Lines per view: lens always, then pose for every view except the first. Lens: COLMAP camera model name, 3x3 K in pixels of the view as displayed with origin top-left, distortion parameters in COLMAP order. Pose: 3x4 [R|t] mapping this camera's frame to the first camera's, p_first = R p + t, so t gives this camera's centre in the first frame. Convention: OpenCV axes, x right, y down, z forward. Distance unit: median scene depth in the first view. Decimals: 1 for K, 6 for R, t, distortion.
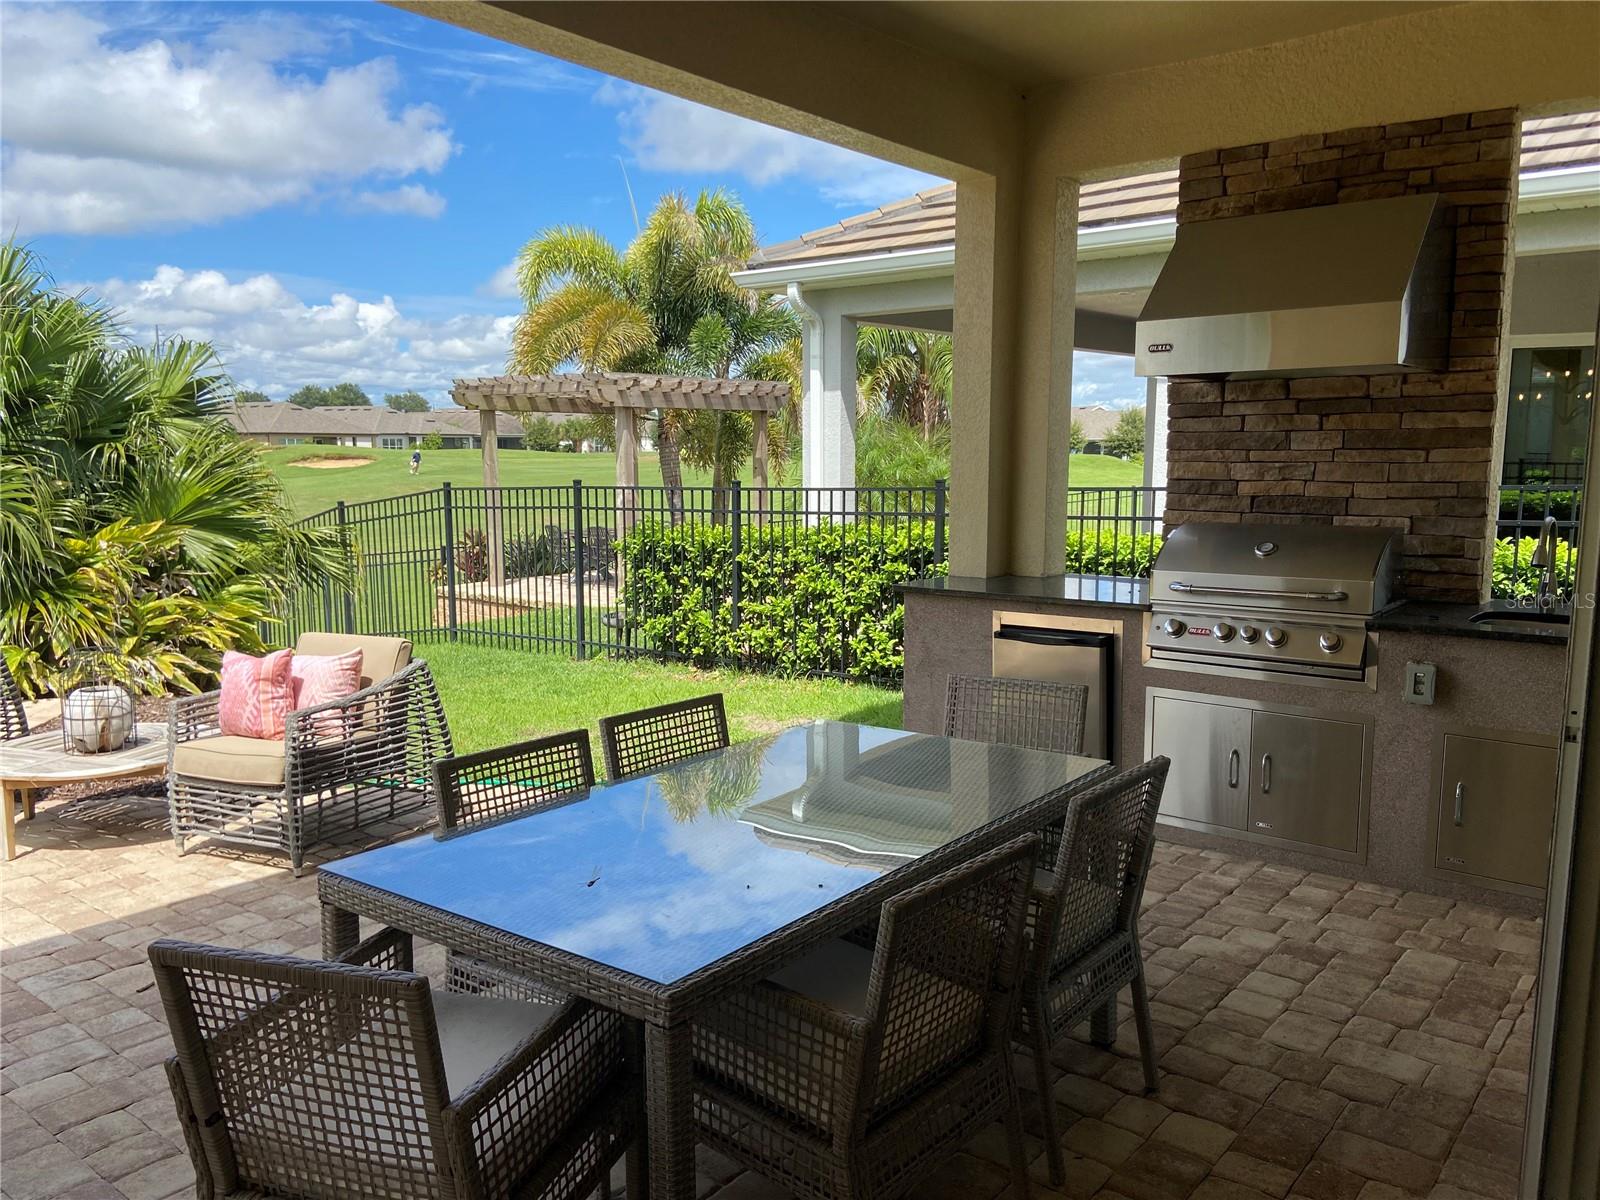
lens RADIAL K [[1201.7, 0, 796.1], [0, 1201.7, 608.8], [0, 0, 1]] dist [0.130416, -0.166890]
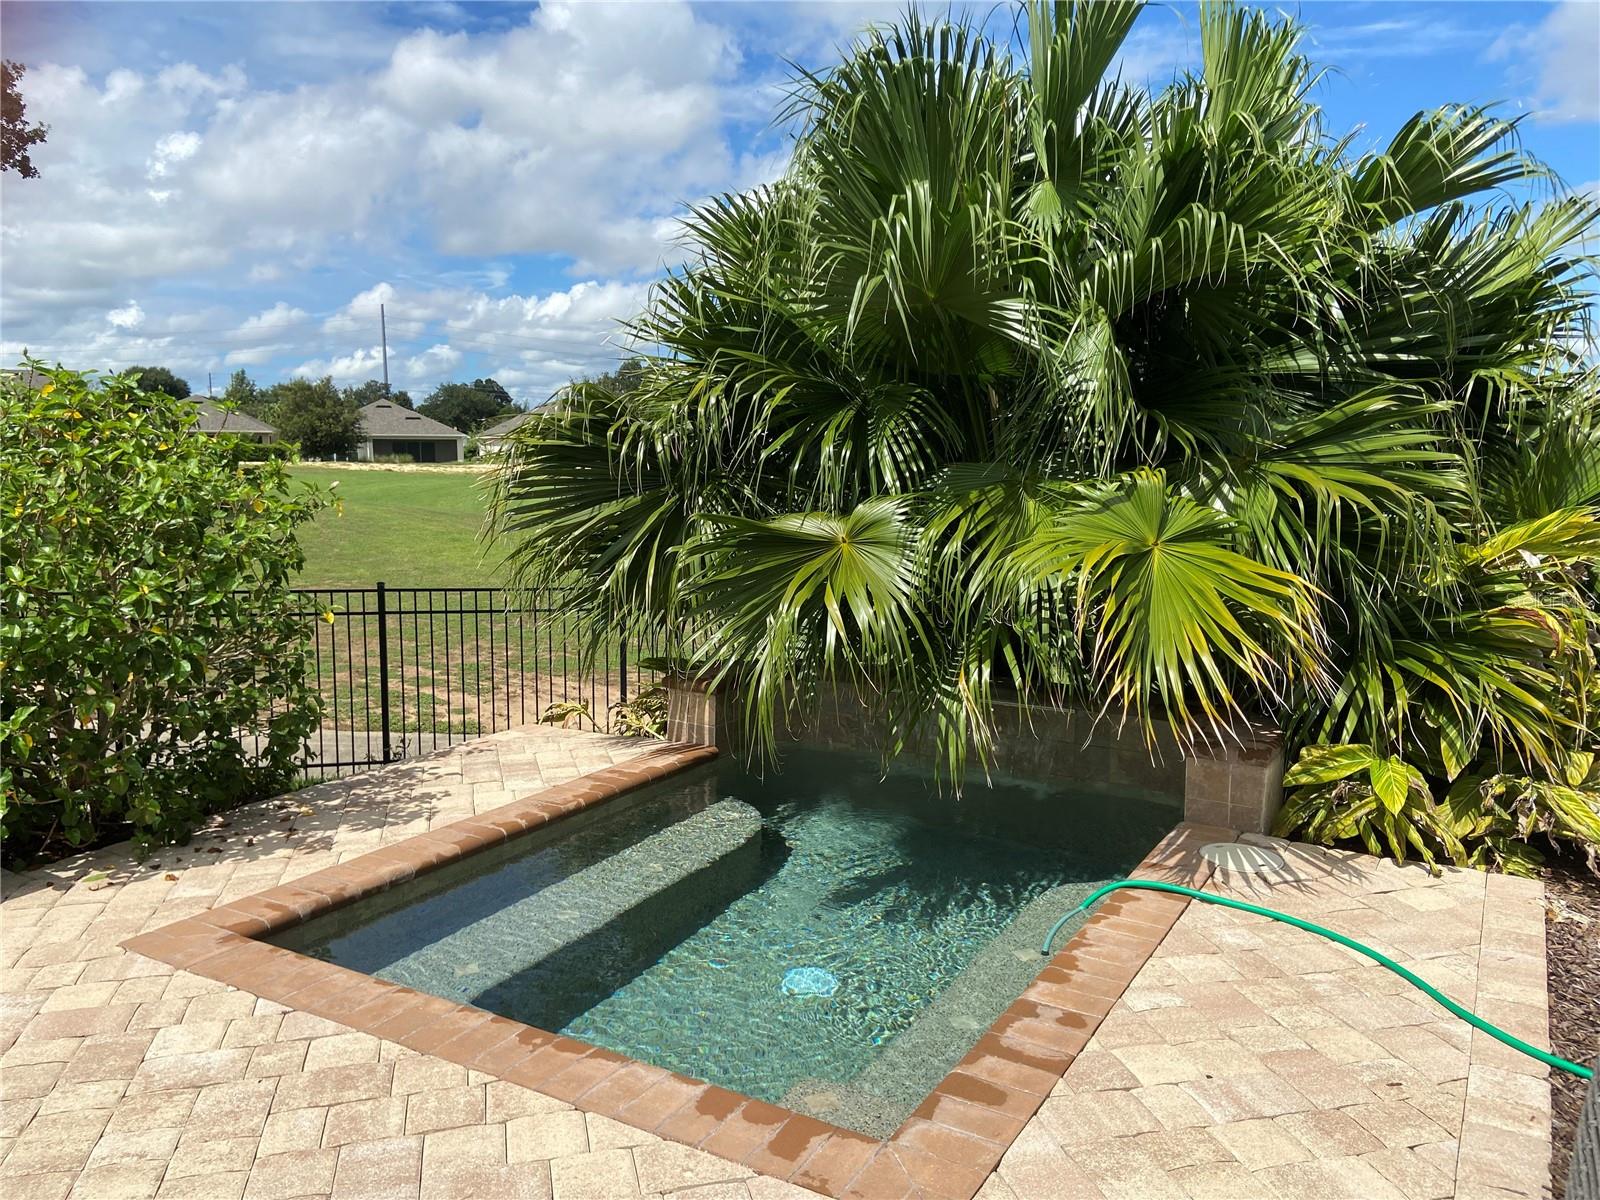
lens RADIAL K [[1218.7, 0, 848.5], [0, 1218.7, 578.2], [0, 0, 1]] dist [-0.000180, 0.000870]
pose [[0.823003, 0.065484, -0.564249, -0.466838], [-0.080754, 0.996732, -0.002110, -0.019644], [0.562267, 0.047302, 0.825602, 0.387057]]
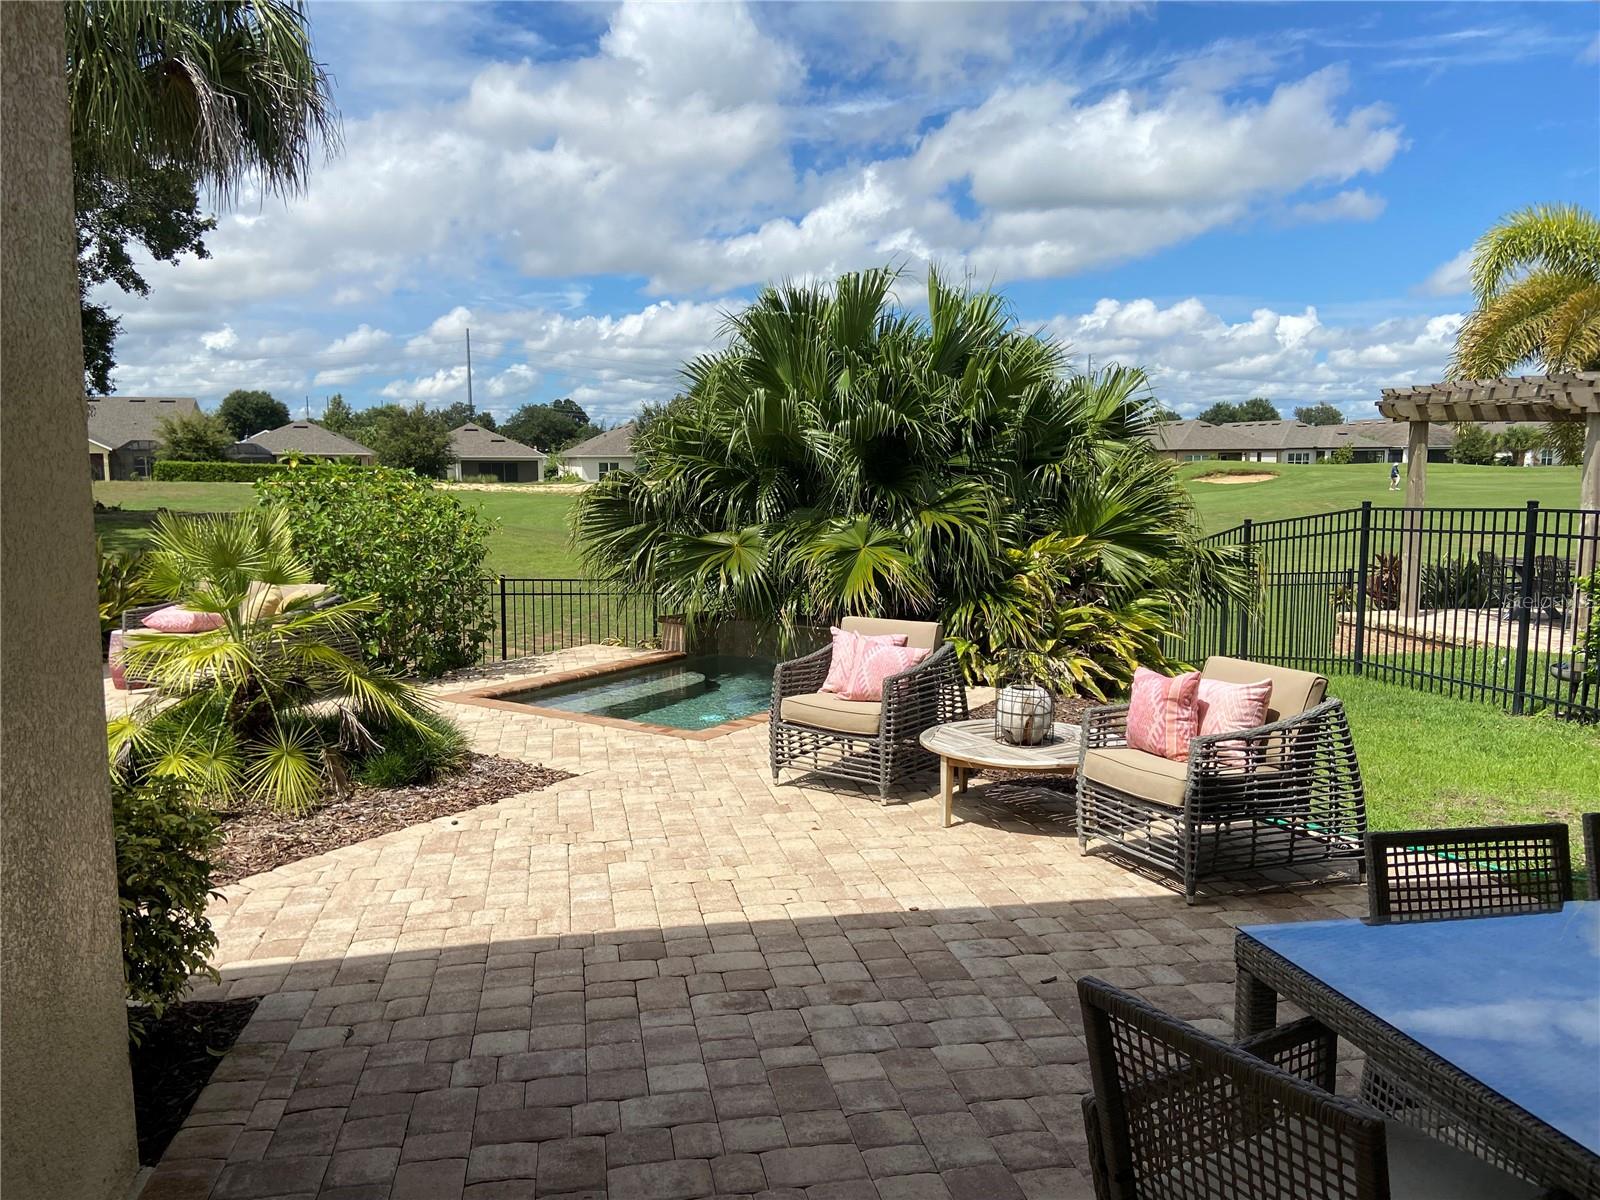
lens RADIAL K [[1201.7, 0, 796.1], [0, 1201.7, 608.8], [0, 0, 1]] dist [0.130416, -0.166890]
pose [[0.762646, 0.077246, -0.642187, -0.017989], [-0.085102, 0.996196, 0.018763, -0.004916], [0.641193, 0.040342, 0.766318, 0.017406]]
